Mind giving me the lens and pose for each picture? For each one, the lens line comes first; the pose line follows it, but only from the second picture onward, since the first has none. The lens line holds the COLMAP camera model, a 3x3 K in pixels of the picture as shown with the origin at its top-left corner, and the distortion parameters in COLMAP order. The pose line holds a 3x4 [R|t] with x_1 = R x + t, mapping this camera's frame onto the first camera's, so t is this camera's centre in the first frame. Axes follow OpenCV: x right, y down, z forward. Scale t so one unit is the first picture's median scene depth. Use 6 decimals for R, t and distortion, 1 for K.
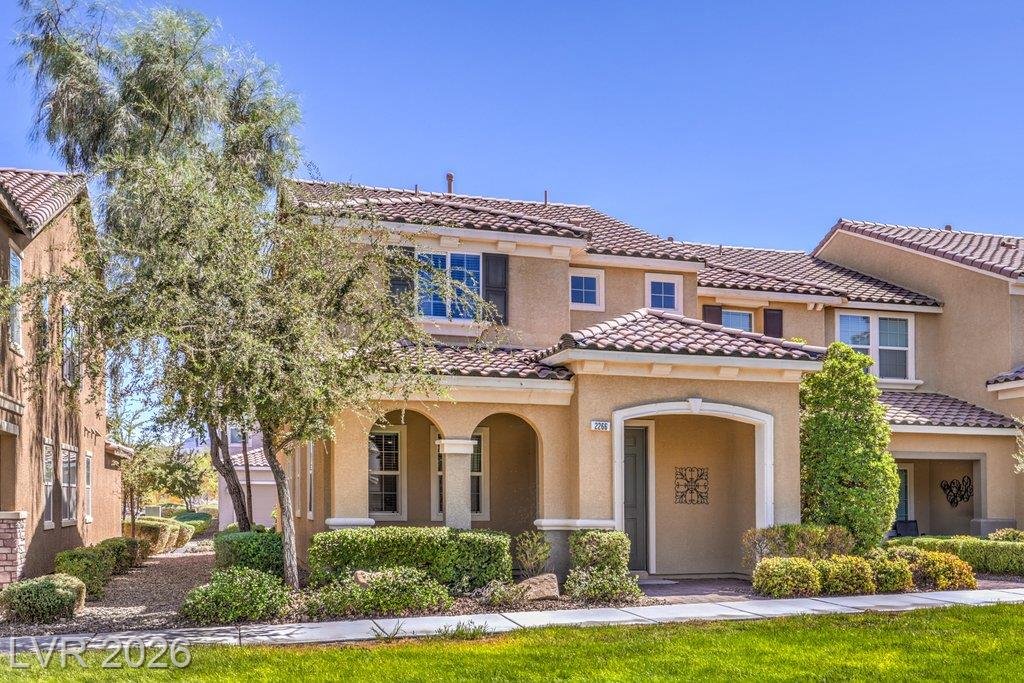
lens RADIAL K [[1164.1, 0, 512.0], [0, 1164.1, 341.5], [0, 0, 1]] dist [-0.134370, 0.005683]
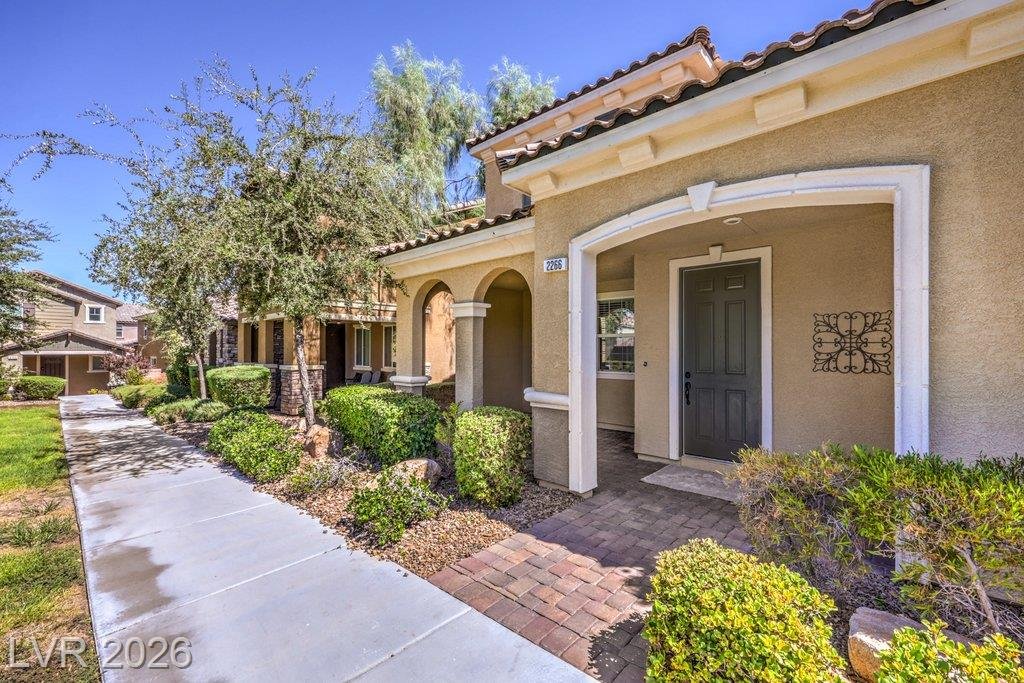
lens RADIAL K [[431.4, 0, 512.9], [0, 431.4, 350.1], [0, 0, 1]] dist [0.000307, 0.000039]
pose [[0.485873, -0.006367, -0.874006, 0.265646], [0.121995, 0.990679, 0.060602, 0.093685], [0.865474, -0.136070, 0.482121, 0.742612]]
